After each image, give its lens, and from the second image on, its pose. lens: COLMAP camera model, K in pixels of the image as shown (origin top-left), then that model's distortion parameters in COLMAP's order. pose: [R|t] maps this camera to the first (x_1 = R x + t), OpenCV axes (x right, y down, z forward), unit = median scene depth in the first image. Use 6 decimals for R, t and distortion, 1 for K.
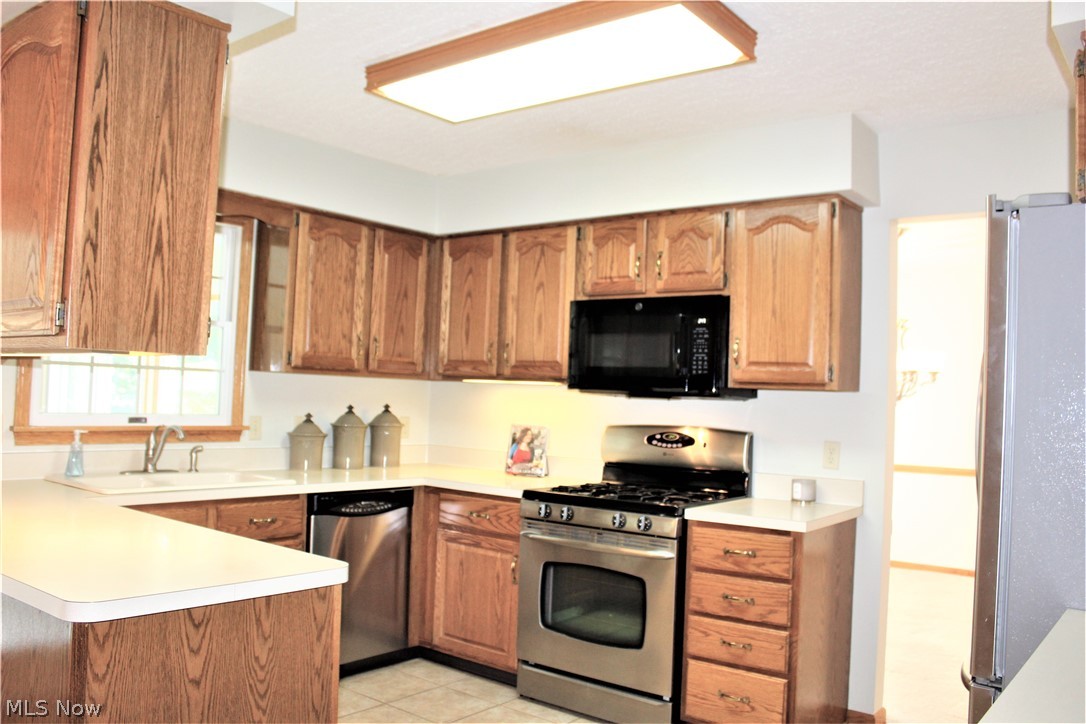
lens RADIAL K [[884.5, 0, 543.0], [0, 884.5, 362.0], [0, 0, 1]] dist [-0.167187, 0.134813]
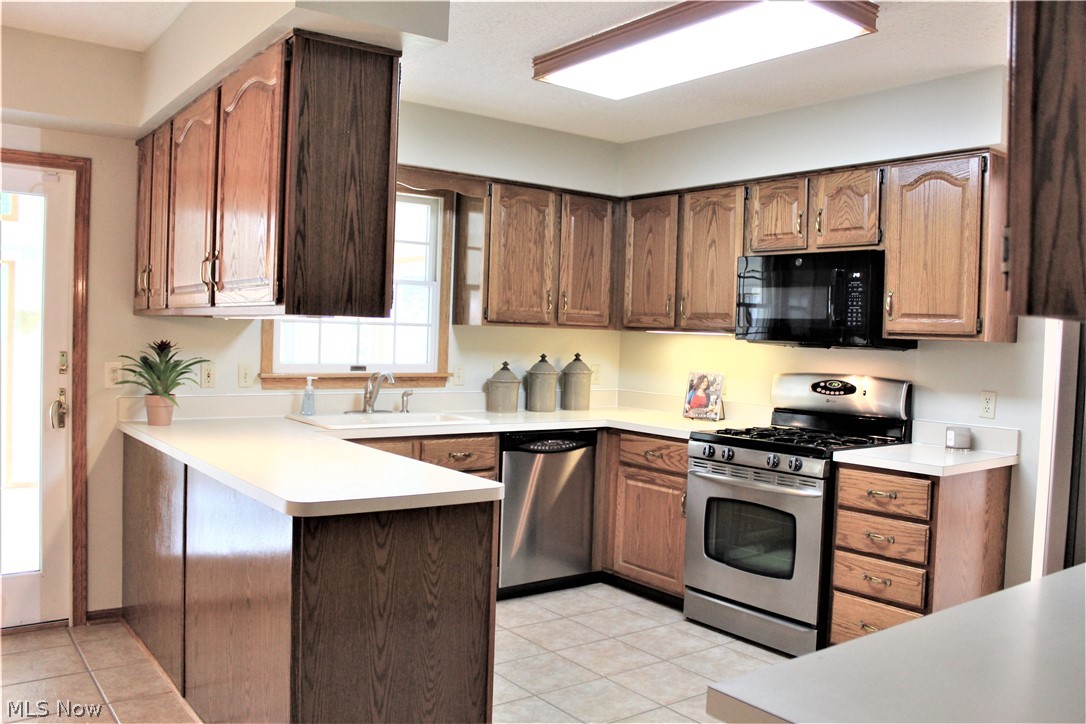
lens RADIAL K [[884.5, 0, 543.0], [0, 884.5, 362.0], [0, 0, 1]] dist [-0.167187, 0.134813]
pose [[0.966855, 0.002404, -0.255316, 0.079163], [0.012905, 0.998217, 0.058269, -0.007595], [0.255001, -0.059633, 0.965100, -0.097294]]
